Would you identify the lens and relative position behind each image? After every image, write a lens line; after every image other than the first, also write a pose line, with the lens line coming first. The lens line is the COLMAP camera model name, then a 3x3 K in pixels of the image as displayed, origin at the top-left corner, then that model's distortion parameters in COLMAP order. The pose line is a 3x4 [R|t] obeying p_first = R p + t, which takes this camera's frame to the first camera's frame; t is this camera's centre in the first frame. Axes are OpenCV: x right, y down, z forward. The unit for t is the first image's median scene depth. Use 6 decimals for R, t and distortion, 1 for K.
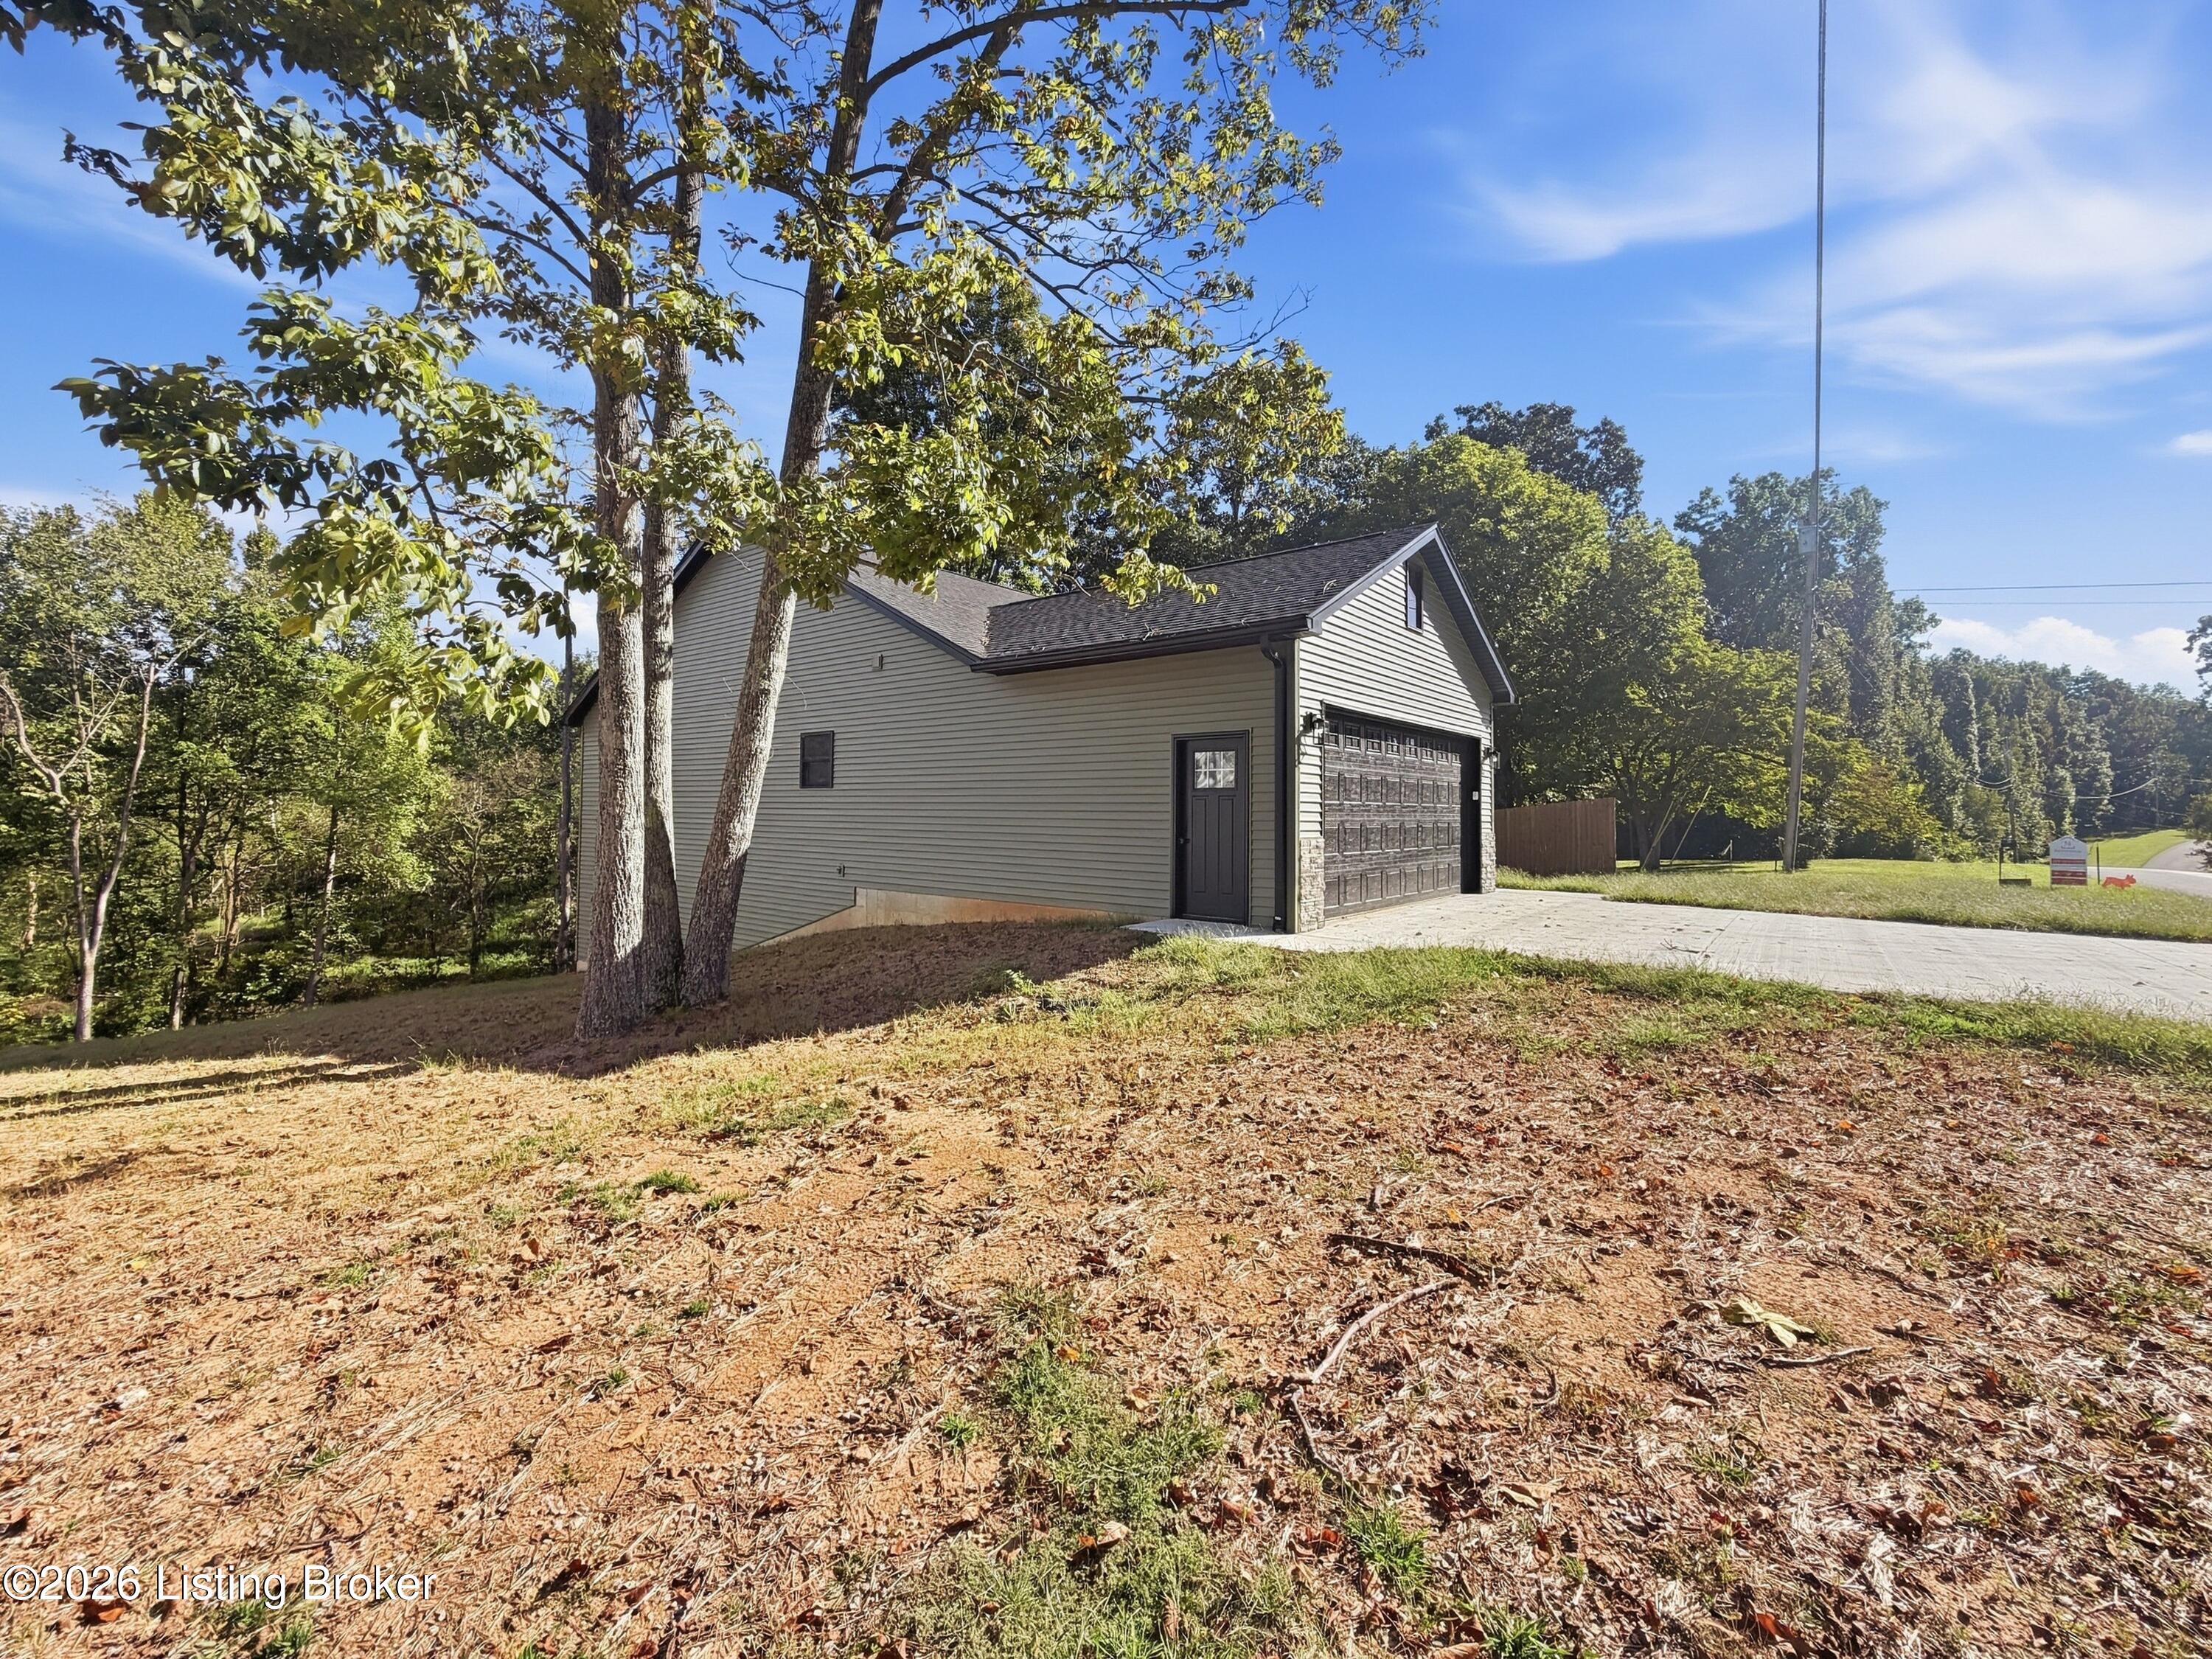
lens RADIAL K [[889.8, 0, 1101.3], [0, 889.8, 826.4], [0, 0, 1]] dist [-0.000590, 0.000094]
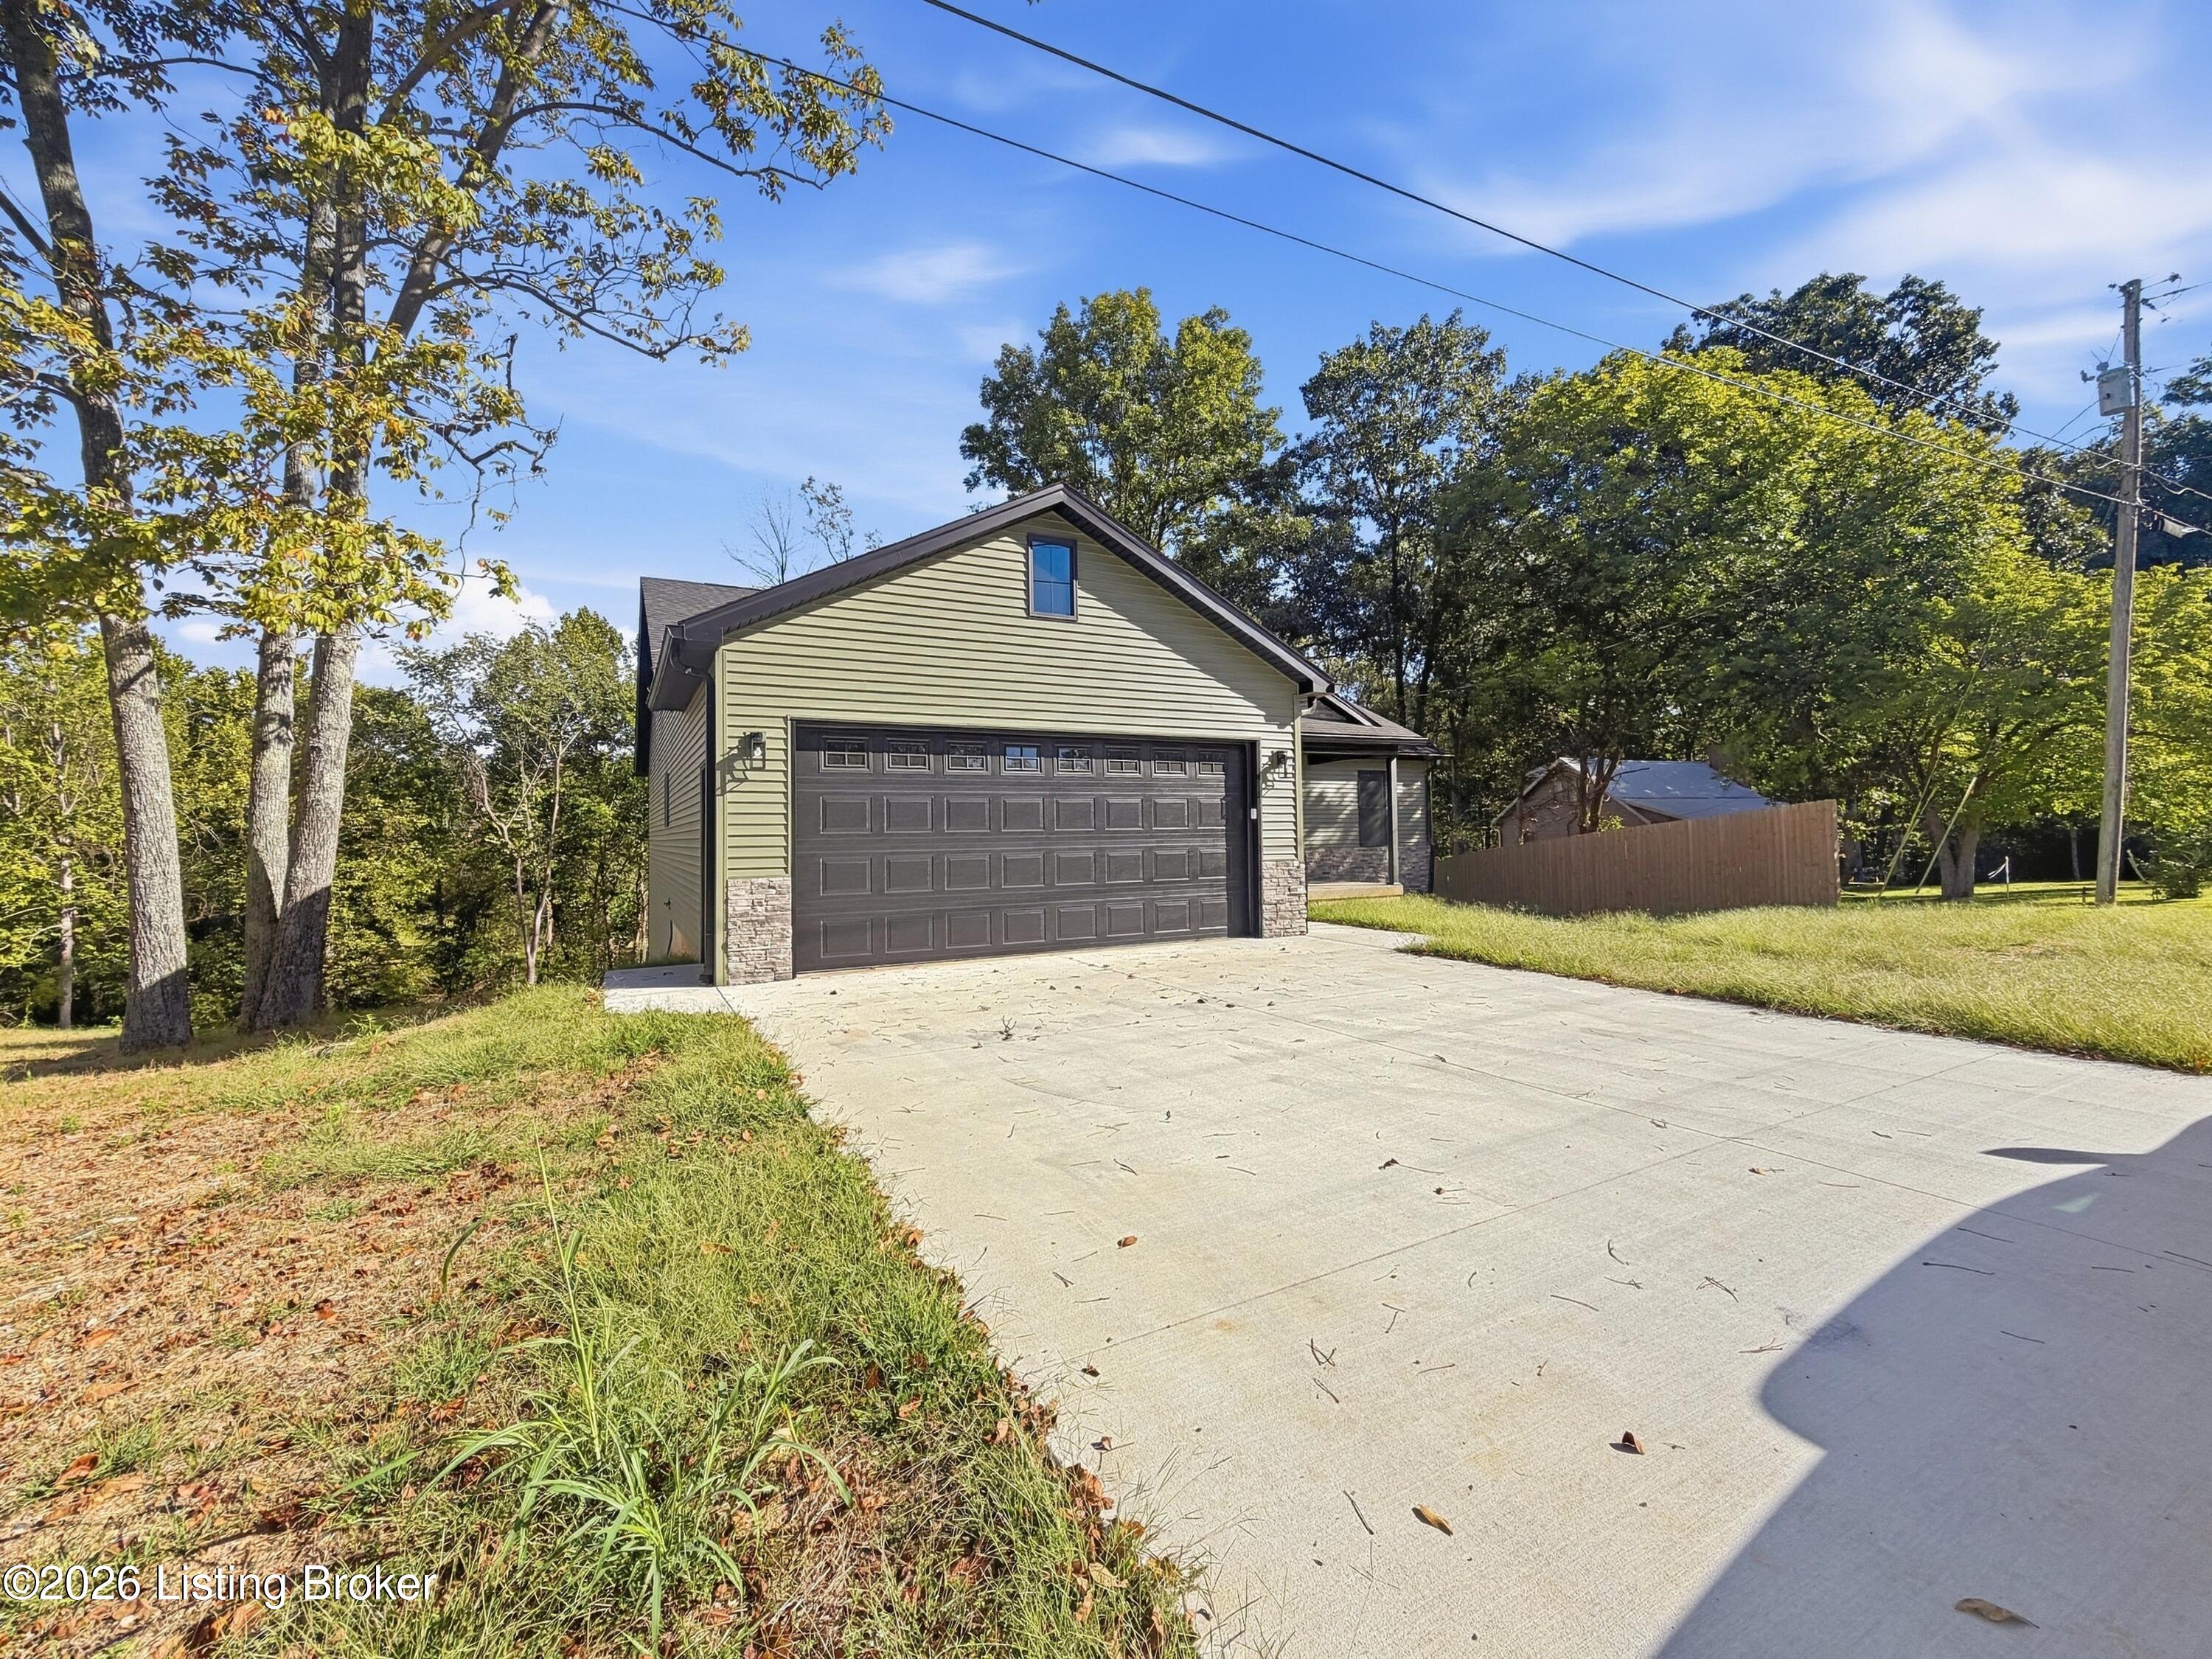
lens RADIAL K [[889.8, 0, 1107.0], [0, 889.8, 835.5], [0, 0, 1]] dist [-0.000590, 0.000094]
pose [[0.924943, -0.024066, -0.379344, 0.262708], [0.018362, 0.999657, -0.018647, -0.001555], [0.379662, 0.010282, 0.925068, 0.098981]]
